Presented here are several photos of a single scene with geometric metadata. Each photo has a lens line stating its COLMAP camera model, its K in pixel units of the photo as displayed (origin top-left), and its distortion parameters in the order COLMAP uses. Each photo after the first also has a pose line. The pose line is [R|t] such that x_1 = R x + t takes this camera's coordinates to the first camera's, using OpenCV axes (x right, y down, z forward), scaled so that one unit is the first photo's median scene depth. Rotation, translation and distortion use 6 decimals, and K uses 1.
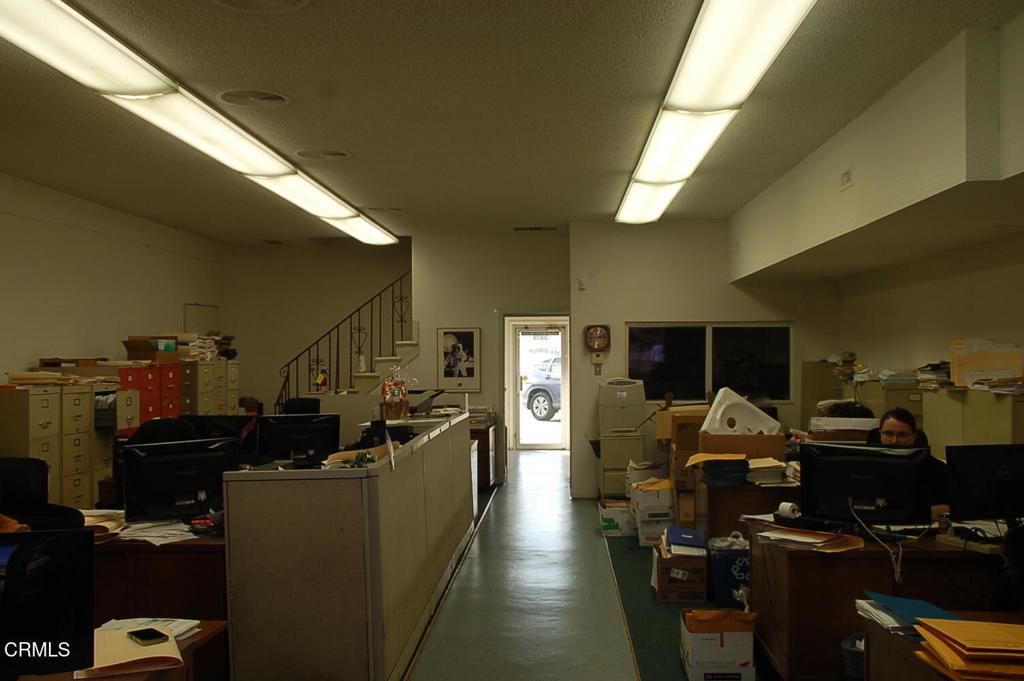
lens RADIAL K [[1033.9, 0, 509.2], [0, 1033.9, 345.5], [0, 0, 1]] dist [-0.024063, 0.000000]
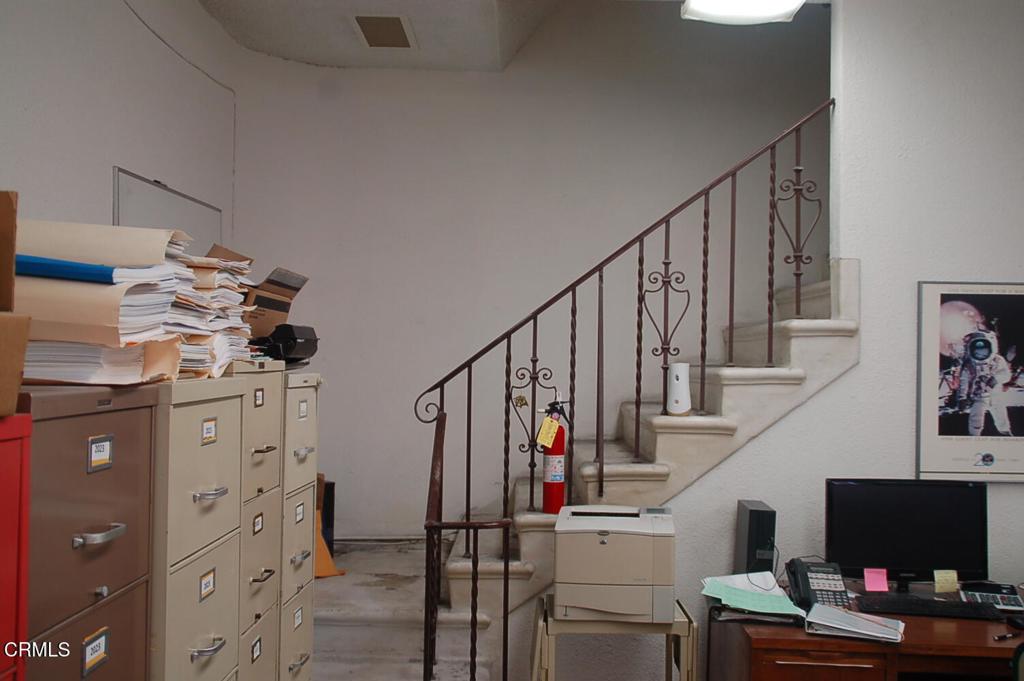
lens RADIAL K [[1033.9, 0, 514.5], [0, 1033.9, 337.3], [0, 0, 1]] dist [-0.024063, 0.000000]
pose [[0.998708, 0.024420, 0.044572, -0.209455], [-0.023993, 0.999661, -0.010095, 0.006791], [-0.044804, 0.009012, 0.998955, 0.687236]]
